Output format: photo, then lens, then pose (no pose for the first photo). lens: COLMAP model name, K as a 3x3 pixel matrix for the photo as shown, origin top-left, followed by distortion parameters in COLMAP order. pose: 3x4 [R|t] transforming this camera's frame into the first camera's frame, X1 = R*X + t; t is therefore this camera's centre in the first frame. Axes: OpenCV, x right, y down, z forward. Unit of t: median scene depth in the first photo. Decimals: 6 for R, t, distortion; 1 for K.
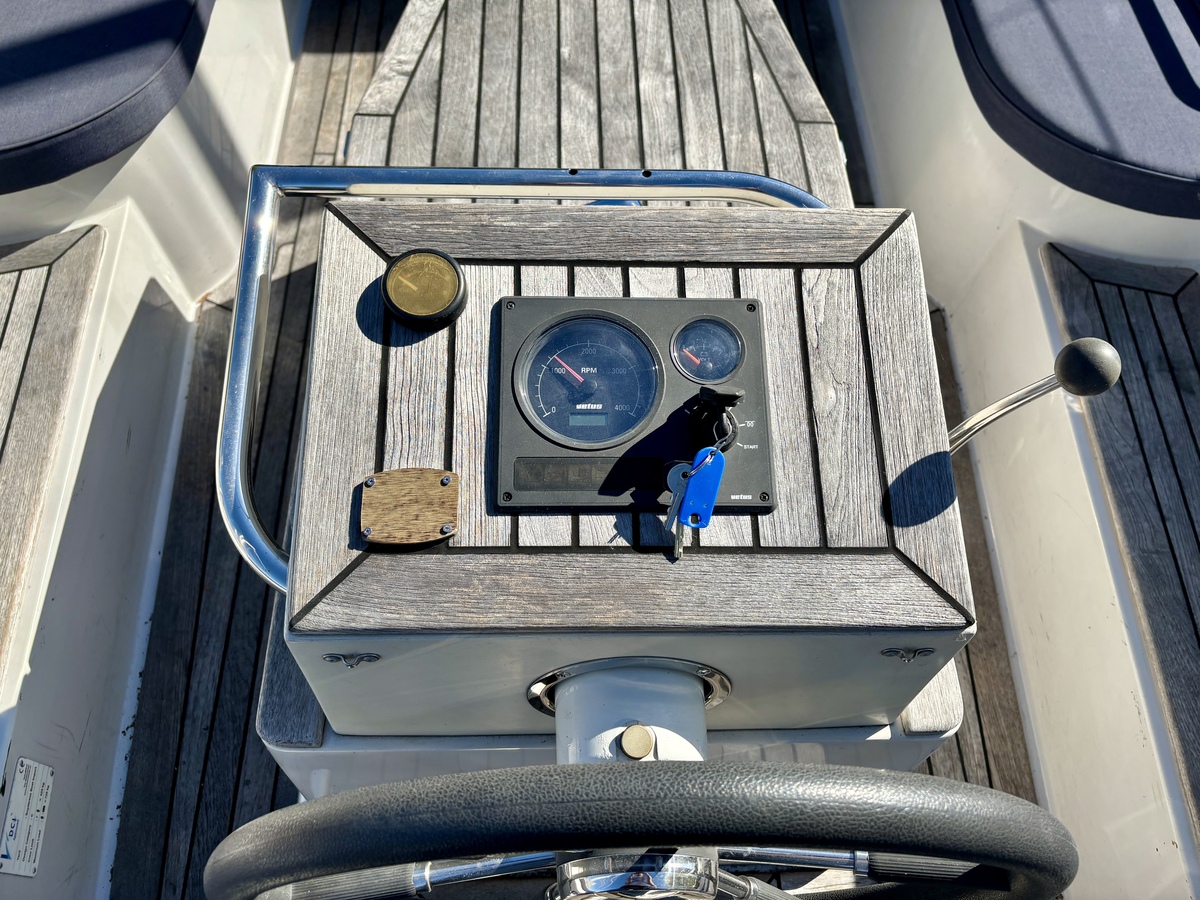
lens RADIAL K [[922.6, 0, 604.2], [0, 922.6, 435.9], [0, 0, 1]] dist [0.054945, -0.050228]
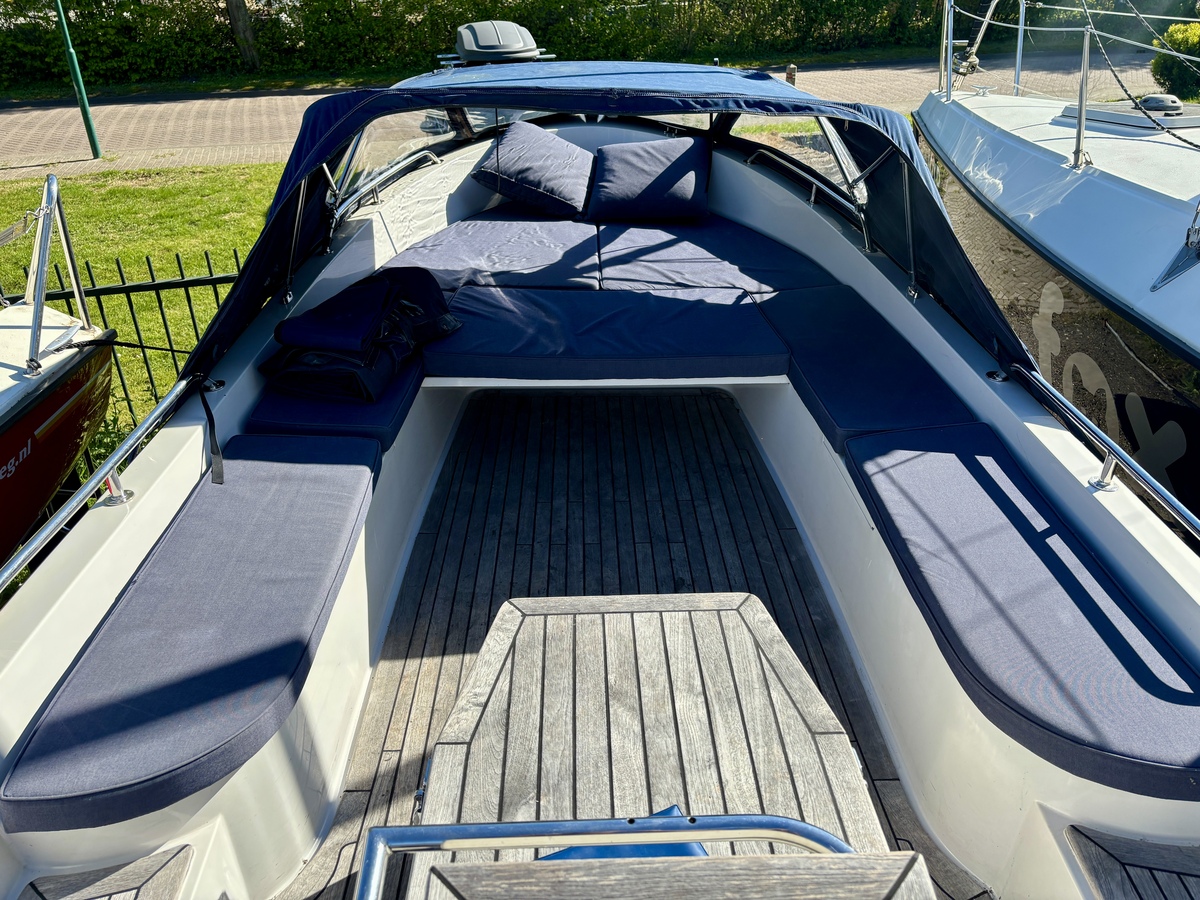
lens RADIAL K [[922.6, 0, 604.2], [0, 922.6, 435.9], [0, 0, 1]] dist [0.054945, -0.050228]
pose [[0.998872, -0.043894, -0.018116, -0.016307], [0.027843, 0.850437, -0.525339, -0.050211], [0.038466, 0.524242, 0.850700, -0.193713]]
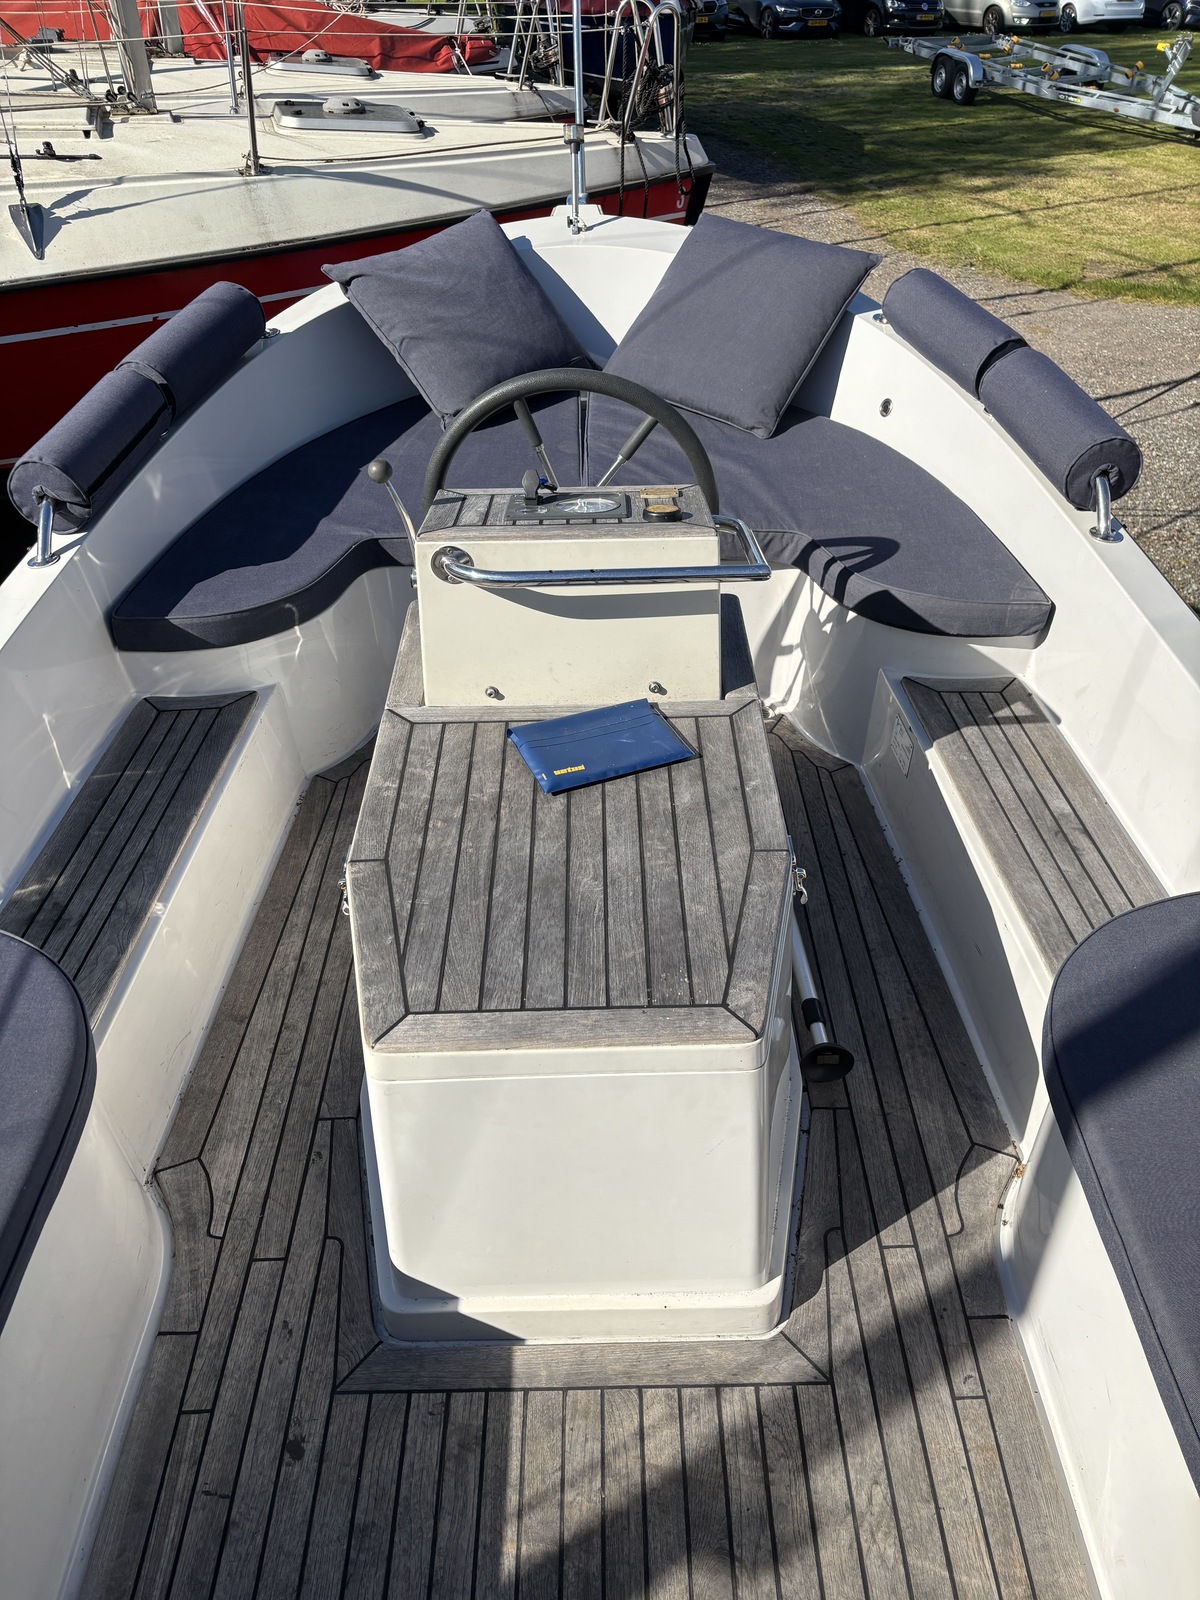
lens RADIAL K [[1230.1, 0, 599.7], [0, 1230.1, 789.2], [0, 0, 1]] dist [0.054945, -0.050228]
pose [[-0.999402, -0.034464, -0.002829, -0.034909], [-0.000017, -0.081337, 0.996687, -1.732108], [-0.034580, 0.996091, 0.081288, 0.778046]]
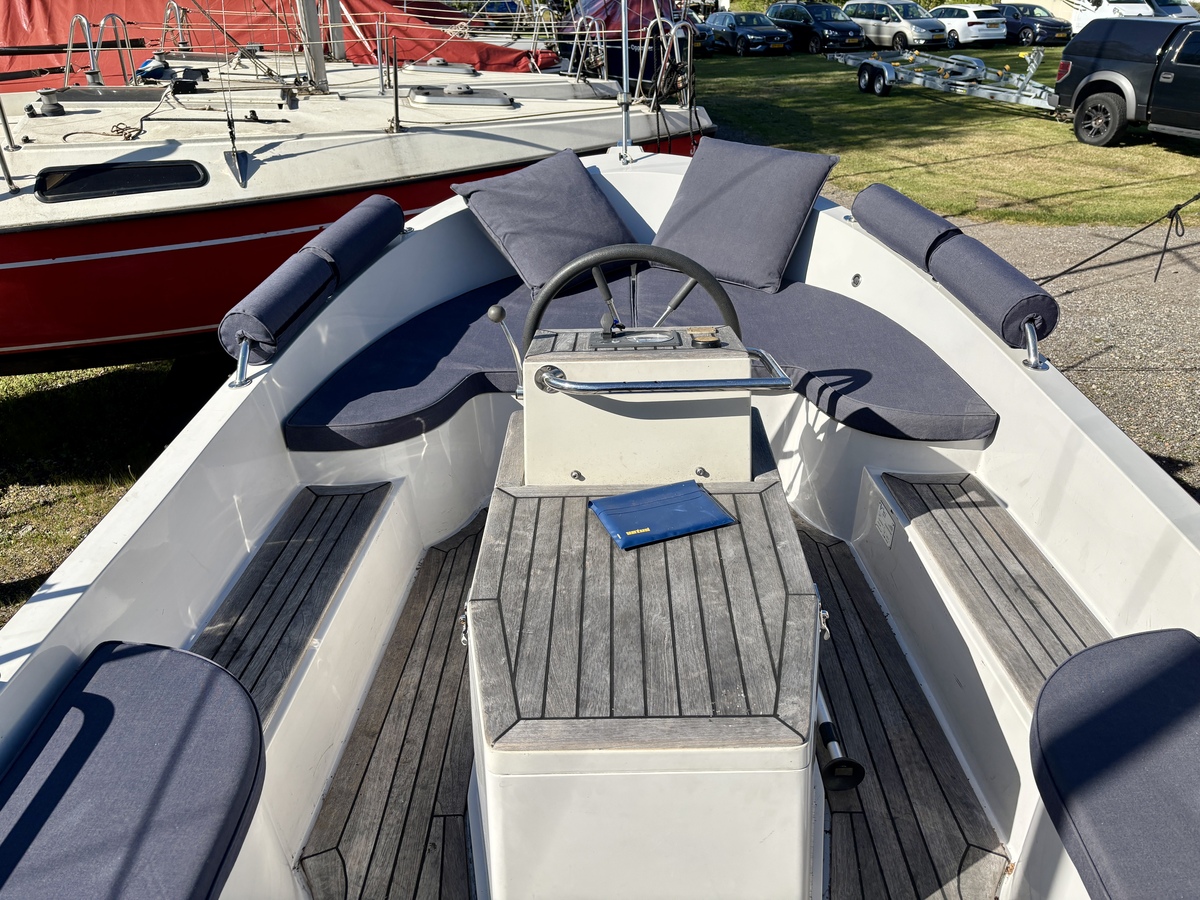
lens RADIAL K [[911.6, 0, 600.0], [0, 911.6, 450.0], [0, 0, 1]] dist [0.033714, -0.001527]
pose [[-0.998952, -0.038386, 0.024922, 0.029343], [0.022571, 0.060526, 0.997911, -1.673426], [-0.039814, 0.997428, -0.059597, 0.837536]]
